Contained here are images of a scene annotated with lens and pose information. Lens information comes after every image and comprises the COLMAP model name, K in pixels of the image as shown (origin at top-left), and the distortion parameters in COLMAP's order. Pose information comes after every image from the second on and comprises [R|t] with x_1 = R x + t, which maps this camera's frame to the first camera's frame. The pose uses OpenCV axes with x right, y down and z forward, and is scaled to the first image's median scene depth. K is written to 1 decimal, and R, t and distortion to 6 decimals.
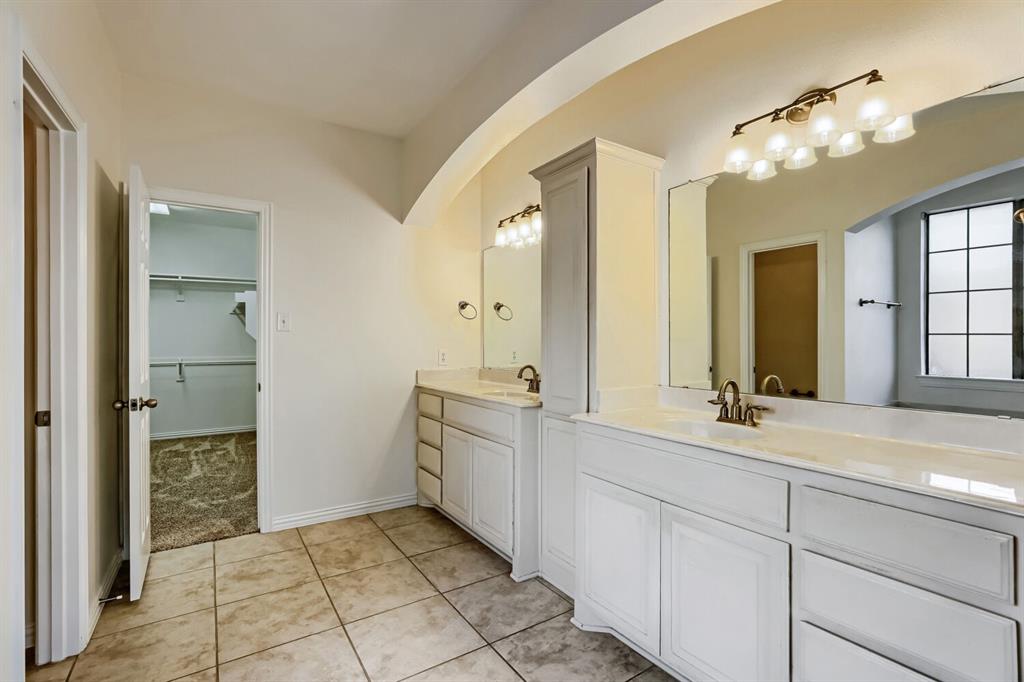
lens RADIAL K [[460.0, 0, 514.4], [0, 460.0, 335.6], [0, 0, 1]] dist [-0.031947, 0.003719]
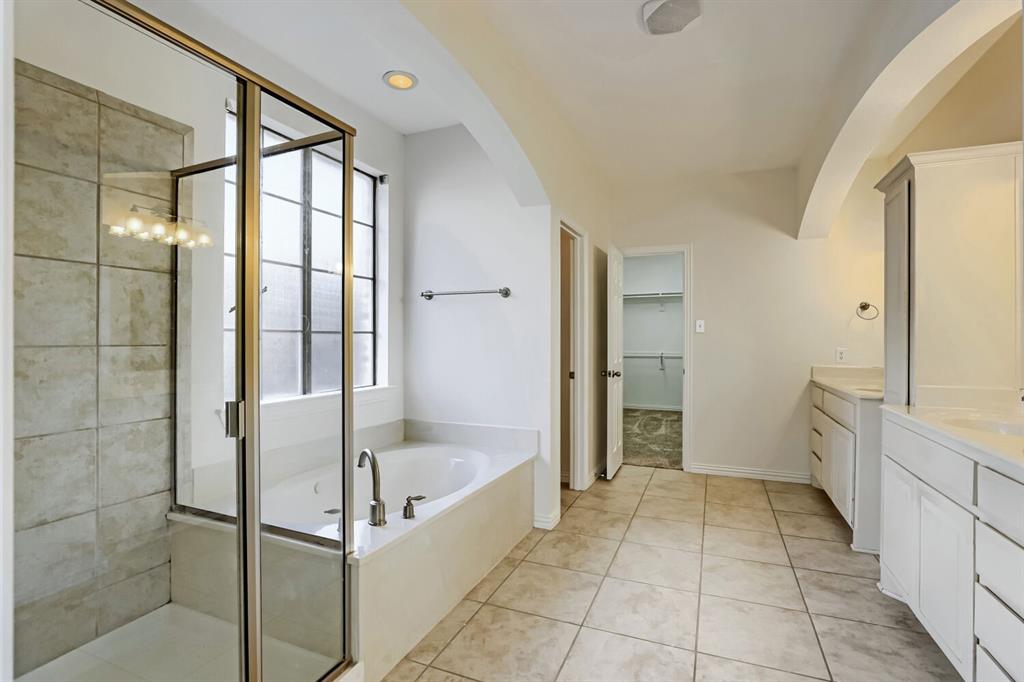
lens RADIAL K [[460.0, 0, 511.1], [0, 460.0, 338.6], [0, 0, 1]] dist [-0.031947, 0.003719]
pose [[0.531445, 0.001070, -0.847092, 0.483227], [0.004988, 0.999978, 0.004392, -0.002238], [0.847078, -0.006559, 0.531428, -0.311911]]
